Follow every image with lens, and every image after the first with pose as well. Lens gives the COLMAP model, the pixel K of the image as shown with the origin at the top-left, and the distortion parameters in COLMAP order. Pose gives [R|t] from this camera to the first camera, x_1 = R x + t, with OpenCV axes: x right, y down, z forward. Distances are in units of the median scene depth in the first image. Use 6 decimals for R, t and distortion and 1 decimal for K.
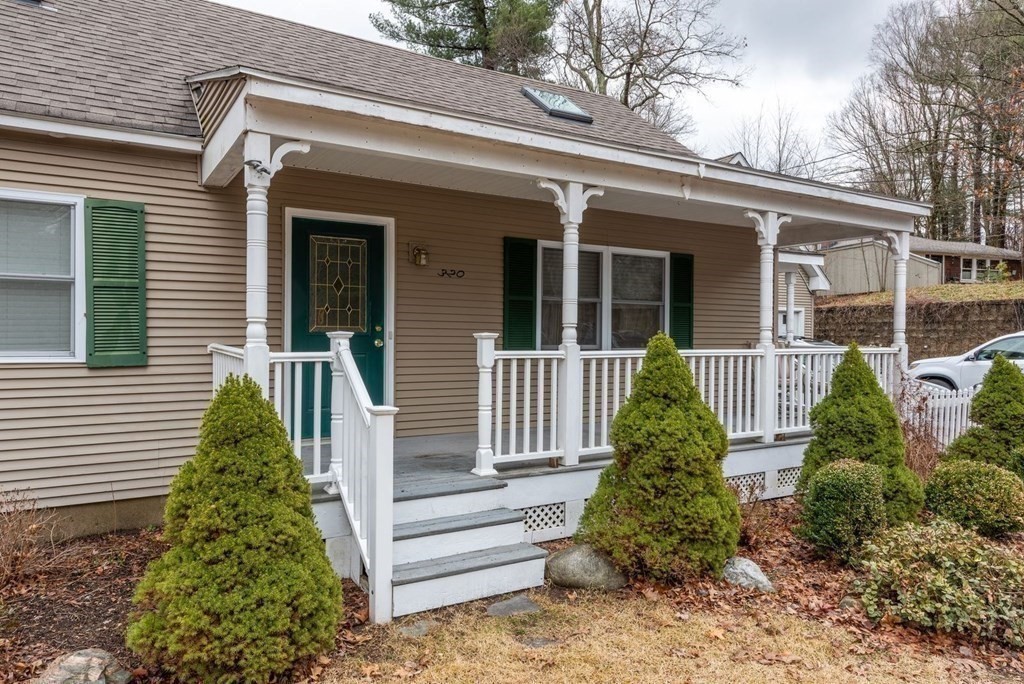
lens RADIAL K [[671.9, 0, 513.6], [0, 671.9, 343.0], [0, 0, 1]] dist [0.011447, -0.000288]
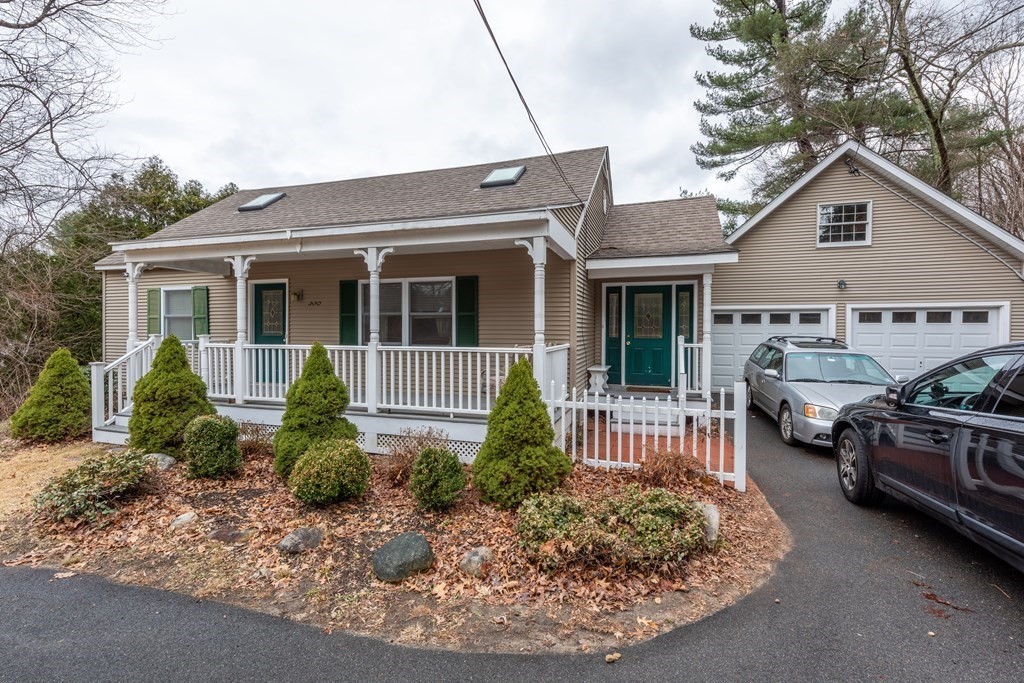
lens RADIAL K [[448.9, 0, 511.0], [0, 448.9, 339.0], [0, 0, 1]] dist [0.007988, 0.000093]
pose [[0.652706, 0.004977, -0.757595, 1.146648], [-0.009507, 0.999953, -0.001621, -0.005899], [0.757552, 0.008261, 0.652723, 0.550050]]
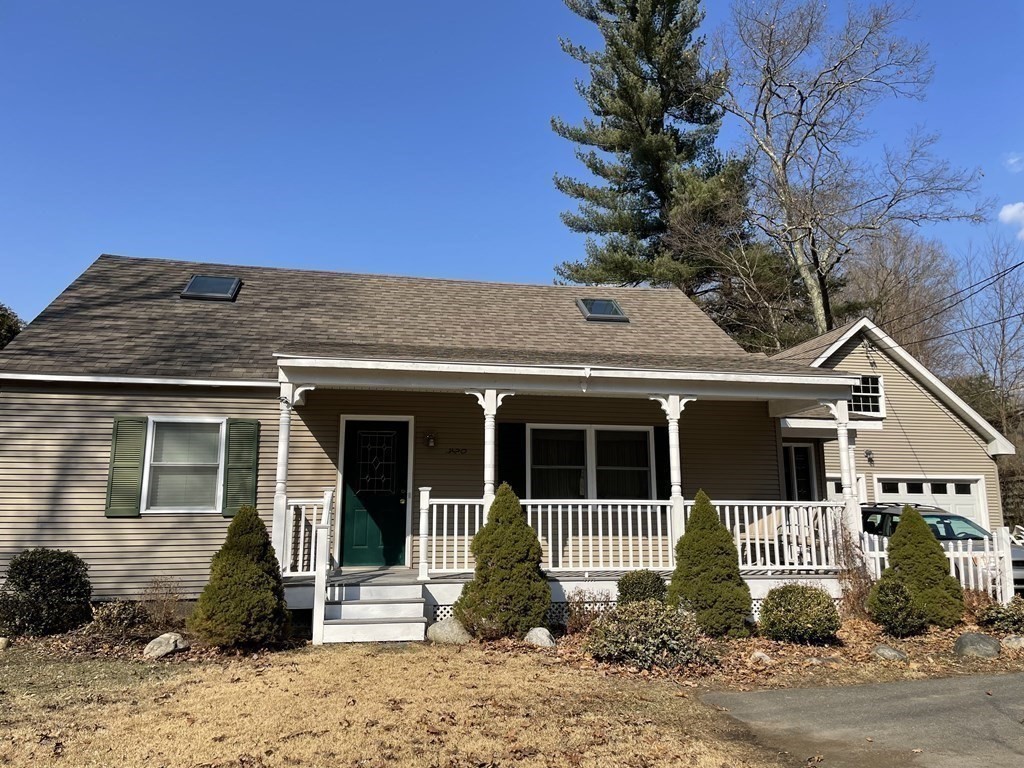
lens RADIAL K [[765.1, 0, 512.6], [0, 765.1, 386.6], [0, 0, 1]] dist [0.047738, -0.002796]
pose [[0.936789, -0.072556, -0.342290, 0.537671], [0.005344, 0.981117, -0.193343, 0.069174], [0.349854, 0.179292, 0.919487, -0.430002]]
